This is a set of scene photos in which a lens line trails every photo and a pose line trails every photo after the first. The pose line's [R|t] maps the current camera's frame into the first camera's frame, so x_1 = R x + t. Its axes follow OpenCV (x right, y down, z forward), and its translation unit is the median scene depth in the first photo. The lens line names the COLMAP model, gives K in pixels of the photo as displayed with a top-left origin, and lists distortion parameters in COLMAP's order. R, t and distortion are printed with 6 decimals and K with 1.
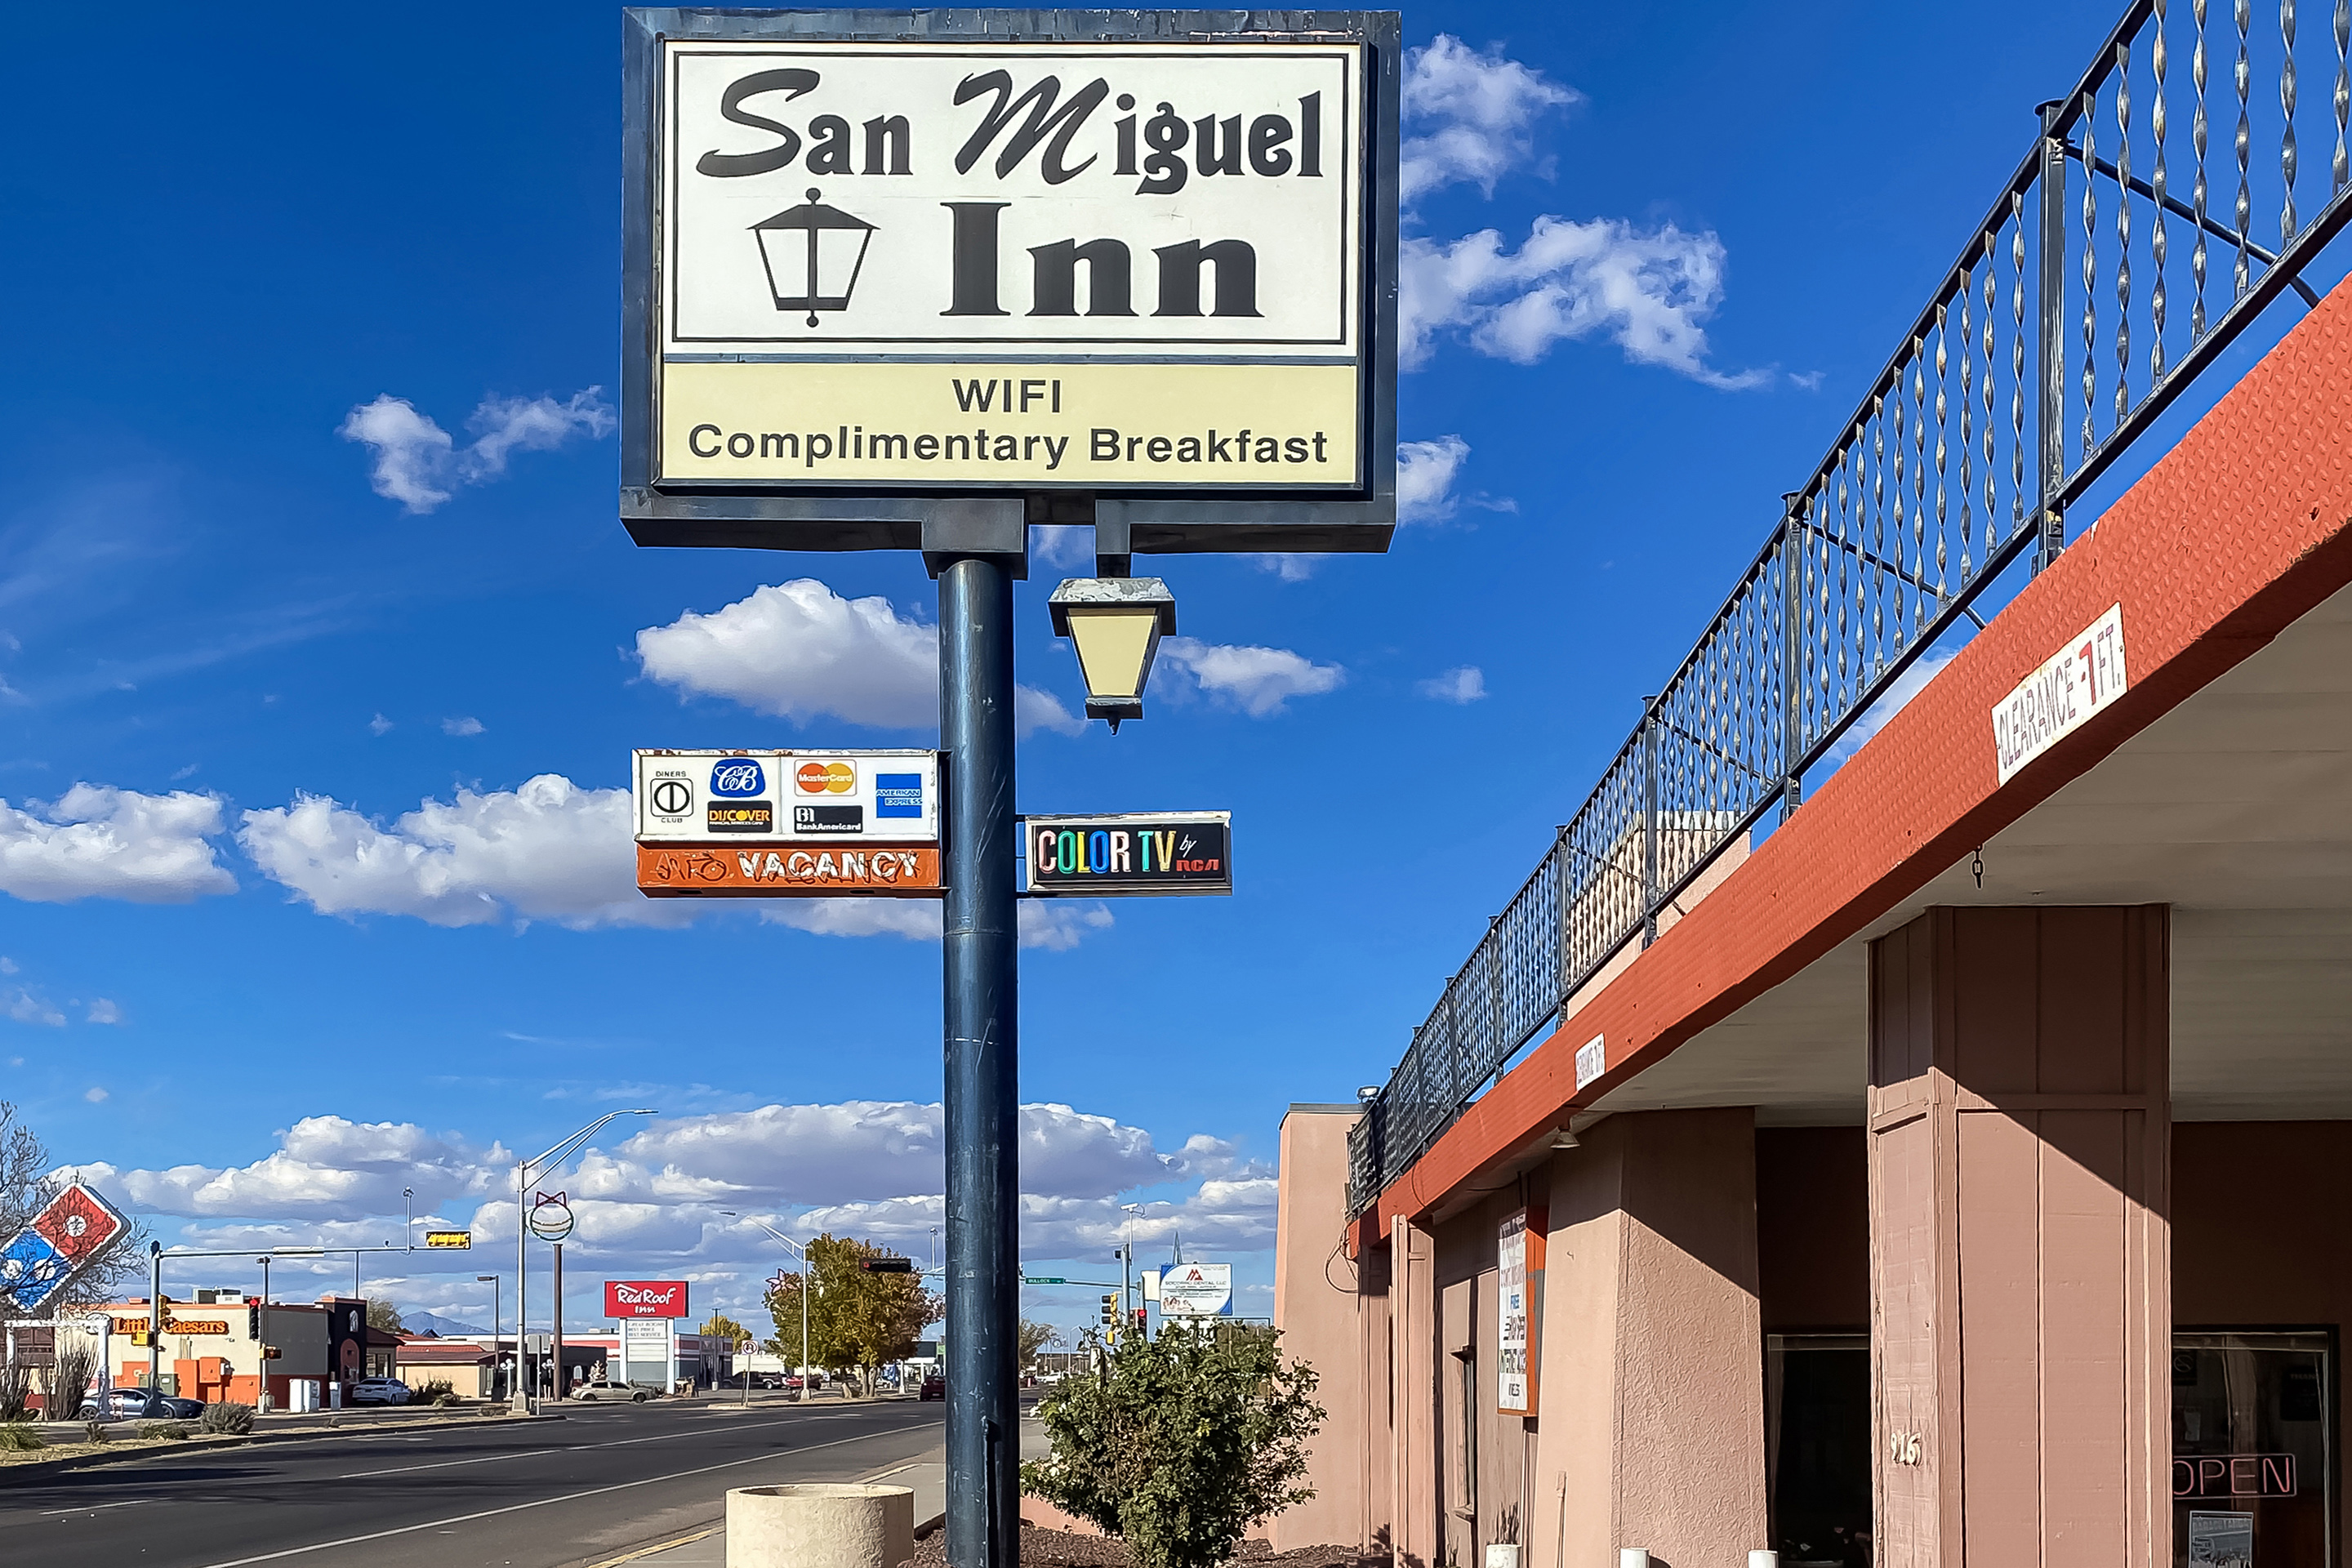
lens RADIAL K [[2647.2, 0, 1085.3], [0, 2647.2, 784.7], [0, 0, 1]] dist [0.121993, -0.726920]
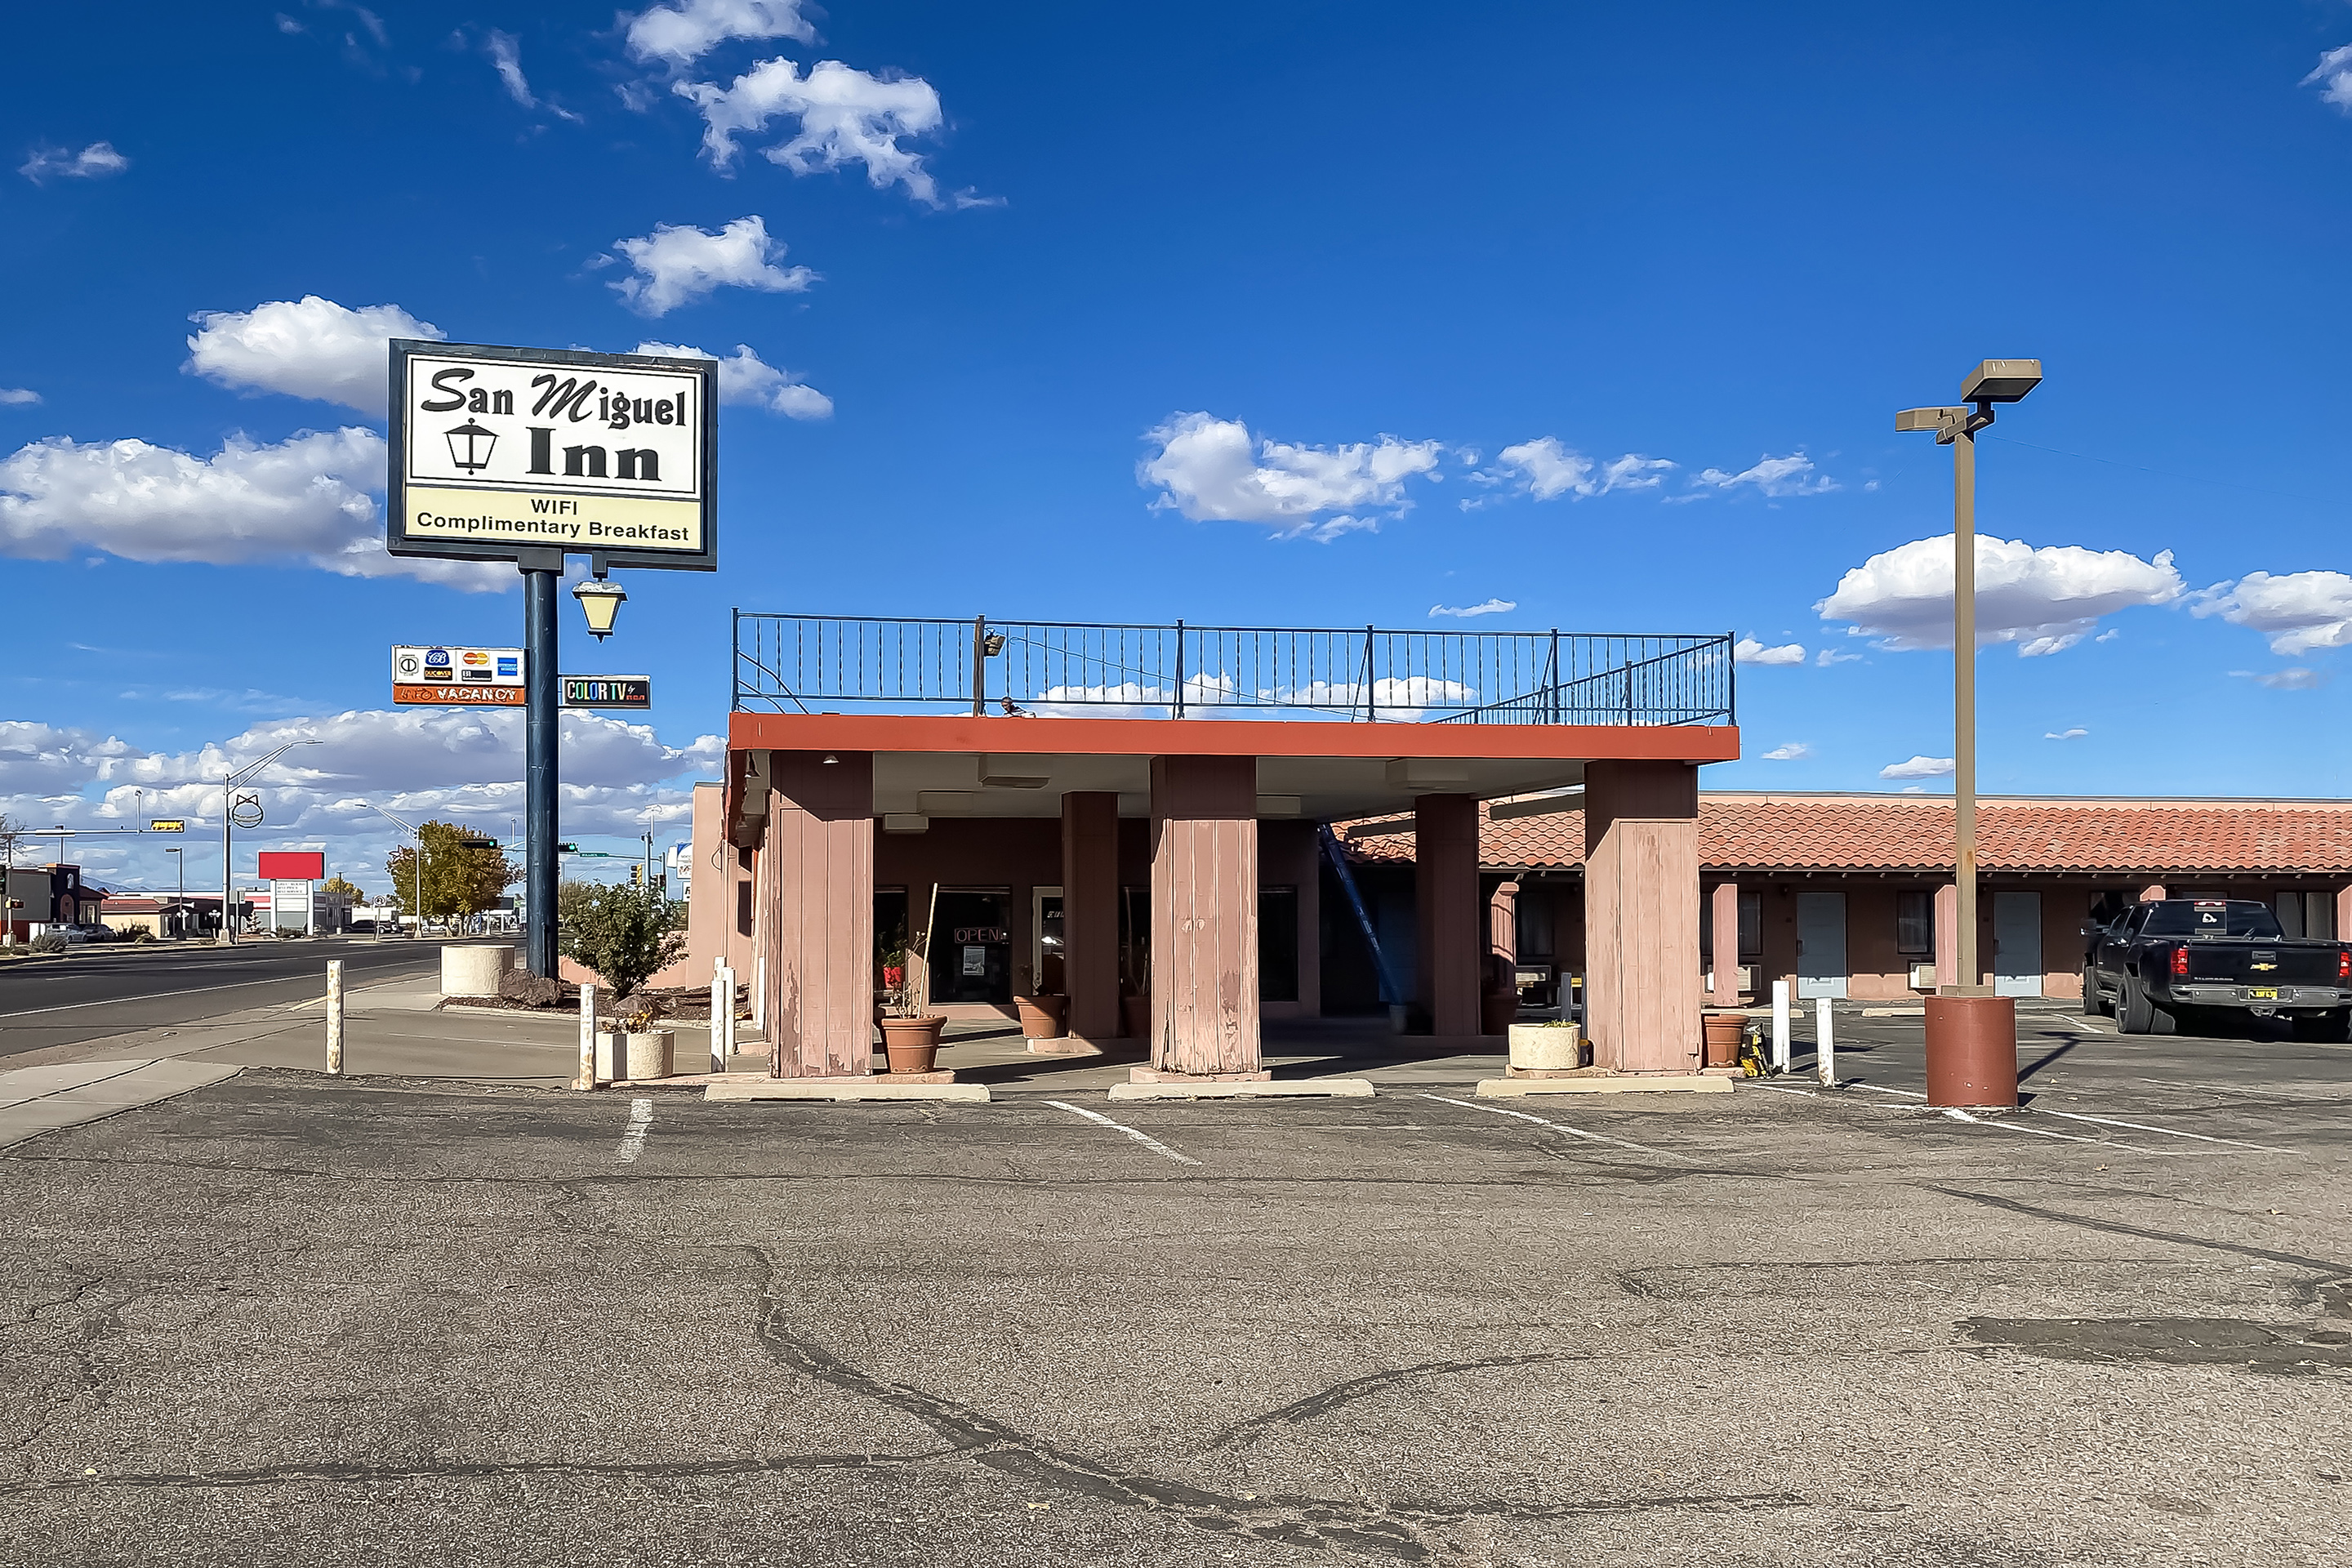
lens RADIAL K [[2647.2, 0, 1085.3], [0, 2647.2, 784.7], [0, 0, 1]] dist [0.121993, -0.726920]
pose [[0.987306, 0.008523, 0.158599, 0.065797], [-0.034039, 0.986711, 0.158877, -0.297106], [-0.155137, -0.162258, 0.974477, -1.464228]]
